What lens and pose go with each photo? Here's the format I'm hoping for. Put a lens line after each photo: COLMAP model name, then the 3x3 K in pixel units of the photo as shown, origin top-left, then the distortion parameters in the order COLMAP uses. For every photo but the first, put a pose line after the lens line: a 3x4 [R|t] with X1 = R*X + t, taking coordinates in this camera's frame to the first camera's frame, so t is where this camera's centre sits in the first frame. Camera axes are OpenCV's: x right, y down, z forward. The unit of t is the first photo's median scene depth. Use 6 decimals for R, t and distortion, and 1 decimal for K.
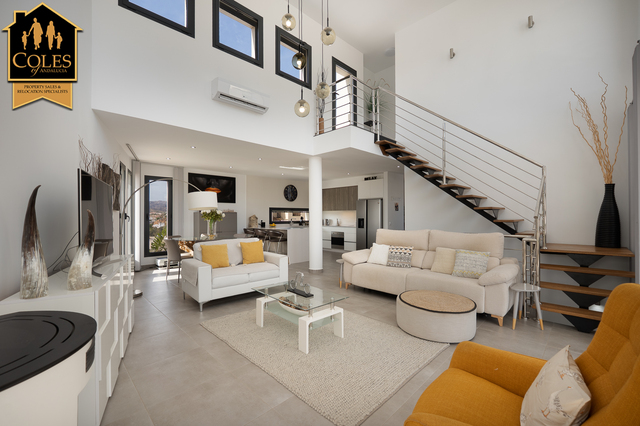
lens RADIAL K [[270.6, 0, 320.0], [0, 270.6, 213.0], [0, 0, 1]] dist [0.001417, 0.000055]
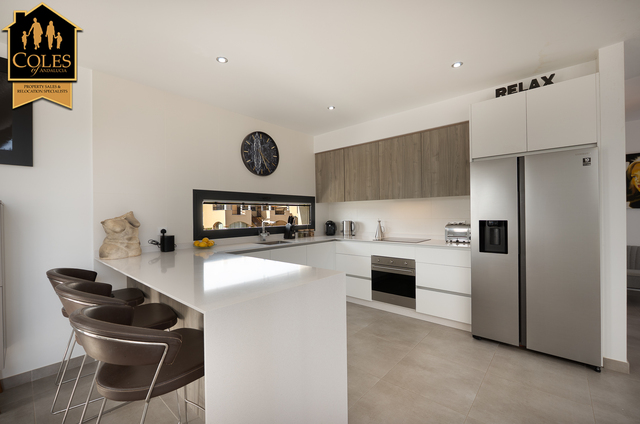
lens RADIAL K [[270.6, 0, 320.0], [0, 270.6, 212.0], [0, 0, 1]] dist [0.001417, 0.000055]
pose [[0.997797, -0.008584, 0.065780, -0.052876], [0.008470, 0.999962, 0.002003, 0.007799], [-0.065795, -0.001442, 0.997832, 0.633567]]
